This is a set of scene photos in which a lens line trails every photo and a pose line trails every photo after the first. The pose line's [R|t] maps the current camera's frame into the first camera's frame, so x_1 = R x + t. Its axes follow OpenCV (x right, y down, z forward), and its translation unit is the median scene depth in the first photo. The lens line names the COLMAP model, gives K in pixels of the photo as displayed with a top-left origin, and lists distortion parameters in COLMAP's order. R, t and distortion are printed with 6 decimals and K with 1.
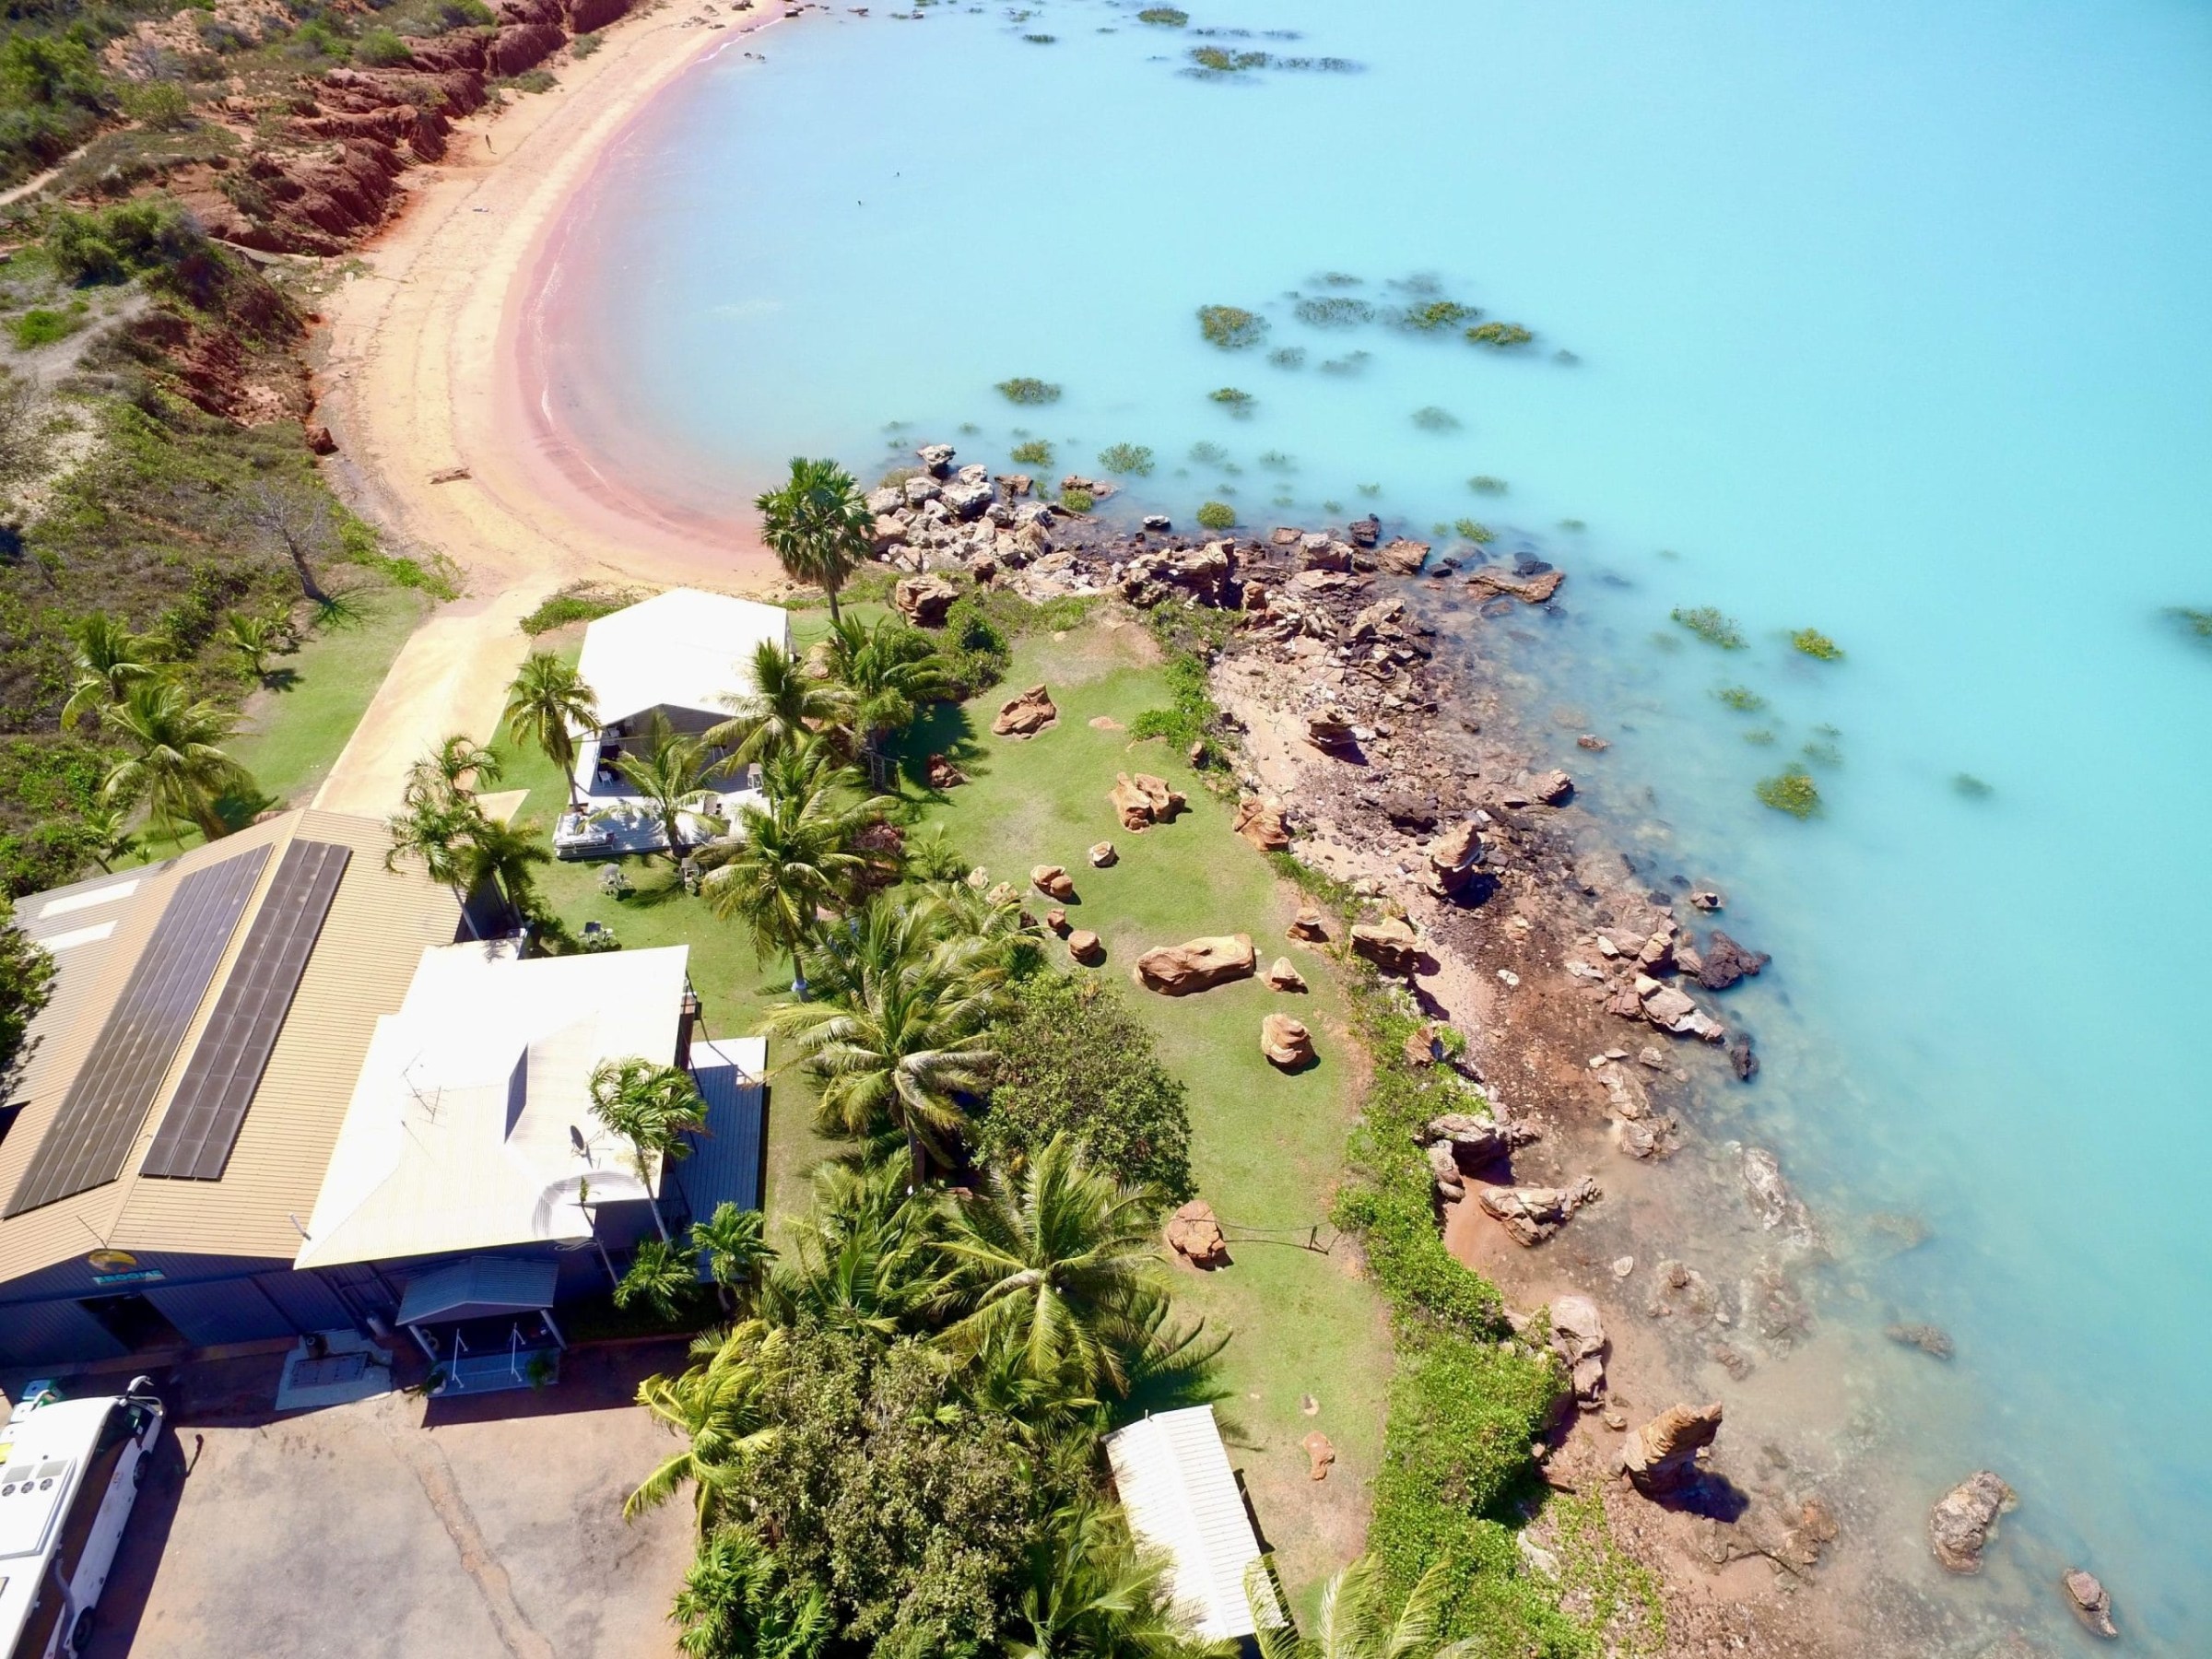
lens RADIAL K [[1261.8, 0, 1106.0], [0, 1261.8, 829.5], [0, 0, 1]] dist [-0.000774, -0.000538]
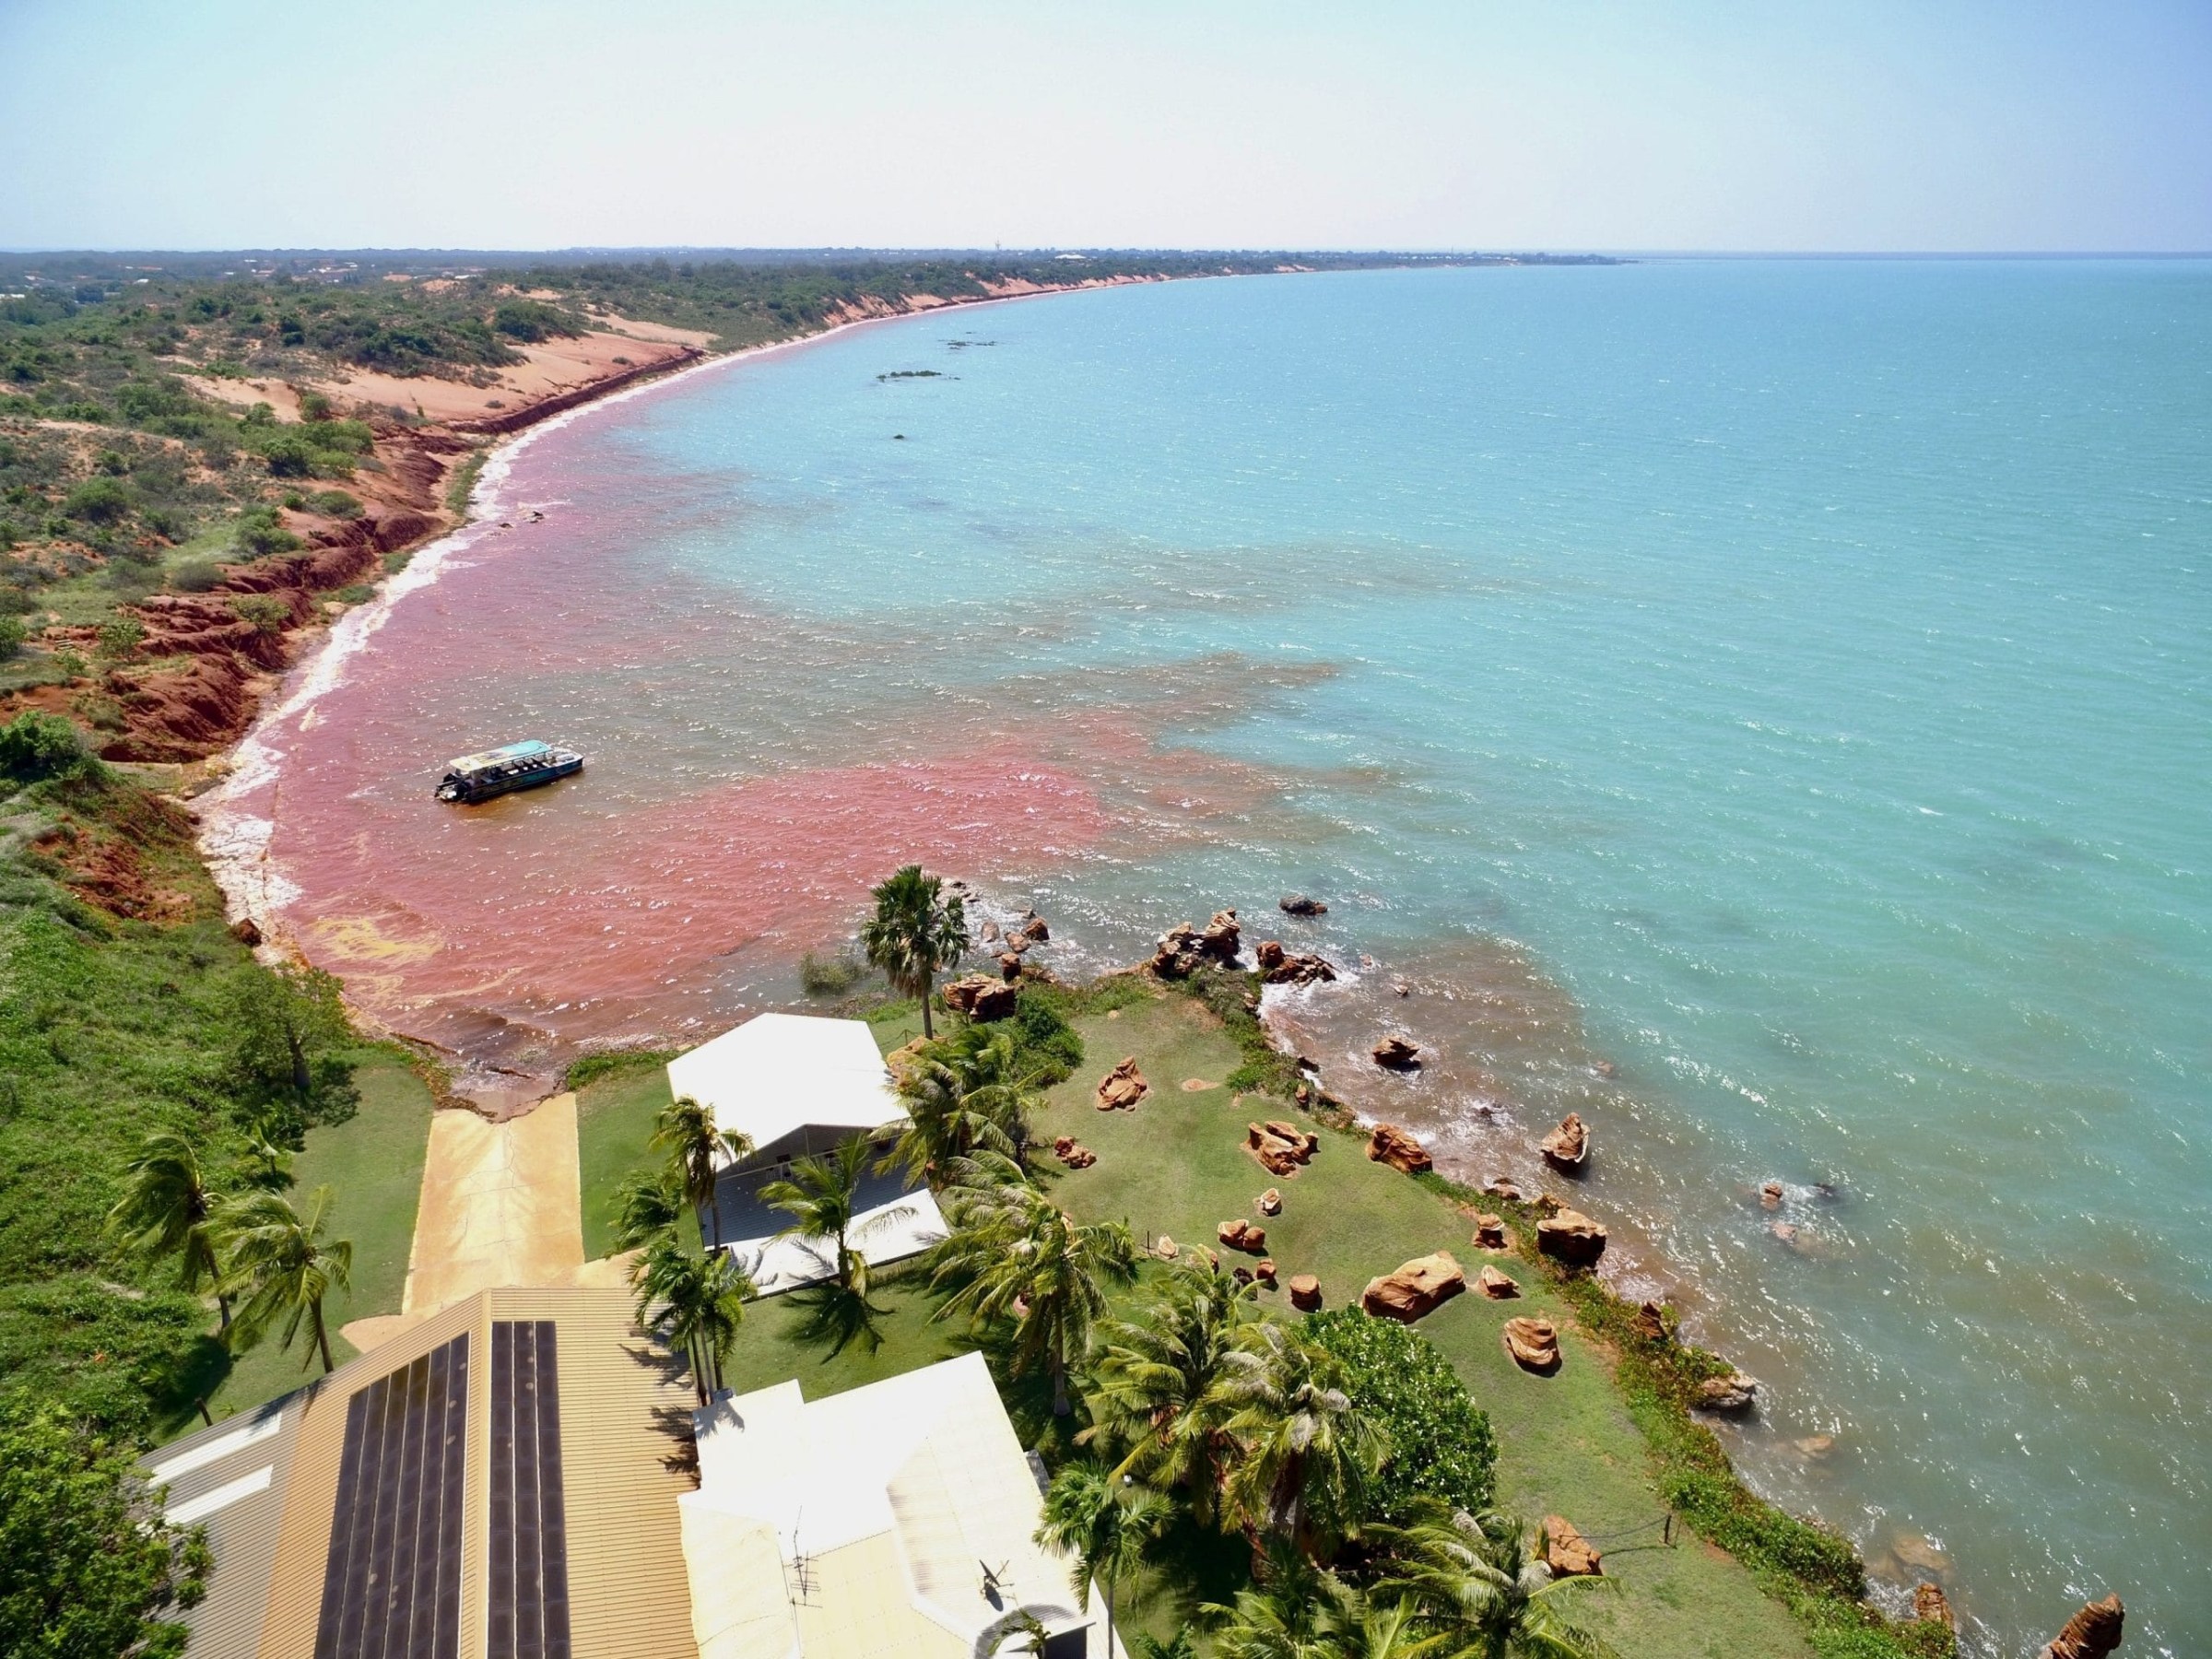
lens RADIAL K [[1261.8, 0, 1106.0], [0, 1261.8, 829.5], [0, 0, 1]] dist [-0.000774, -0.000538]
pose [[0.968916, -0.108610, 0.222272, -0.151596], [0.174007, 0.937854, -0.300253, 0.009458], [-0.175848, 0.329597, 0.927601, -0.009715]]
